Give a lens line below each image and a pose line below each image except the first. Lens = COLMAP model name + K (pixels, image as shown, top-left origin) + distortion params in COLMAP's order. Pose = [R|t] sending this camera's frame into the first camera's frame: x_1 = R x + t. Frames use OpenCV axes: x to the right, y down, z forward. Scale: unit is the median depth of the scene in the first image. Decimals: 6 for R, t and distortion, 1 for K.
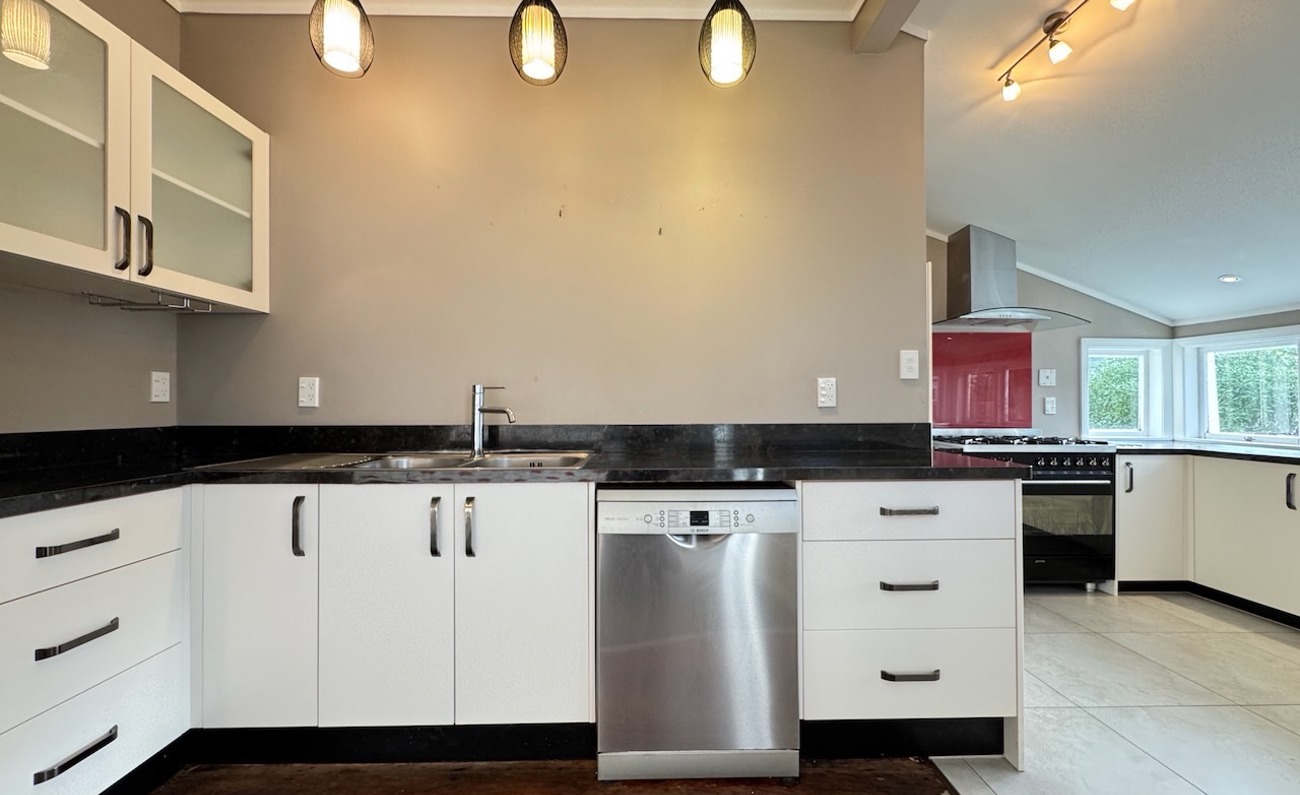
lens RADIAL K [[521.0, 0, 646.2], [0, 521.0, 397.4], [0, 0, 1]] dist [-0.002279, -0.000104]
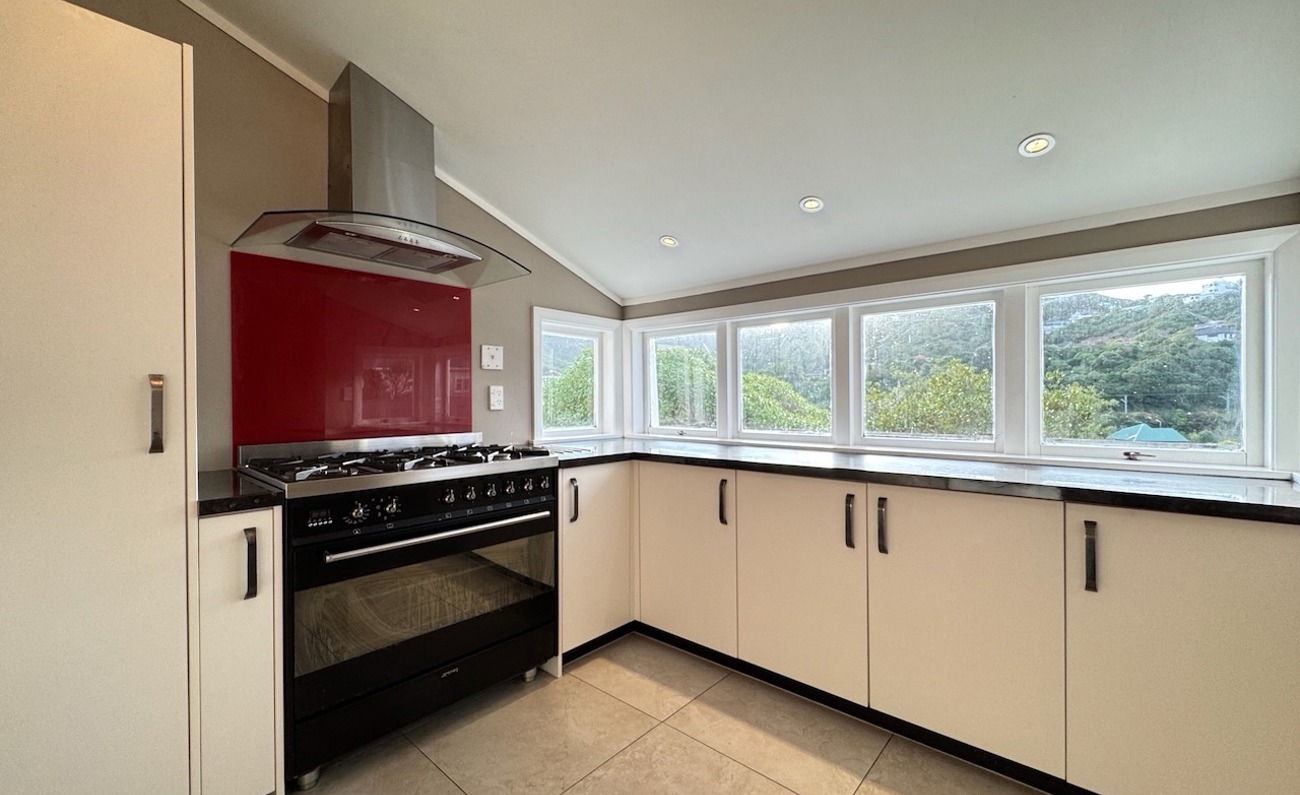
lens RADIAL K [[521.0, 0, 649.7], [0, 521.0, 401.8], [0, 0, 1]] dist [-0.002279, -0.000104]
pose [[0.677551, -0.011369, 0.735388, 0.567652], [0.001691, 0.999902, 0.013901, 0.016045], [-0.735473, -0.008175, 0.677504, 0.531229]]
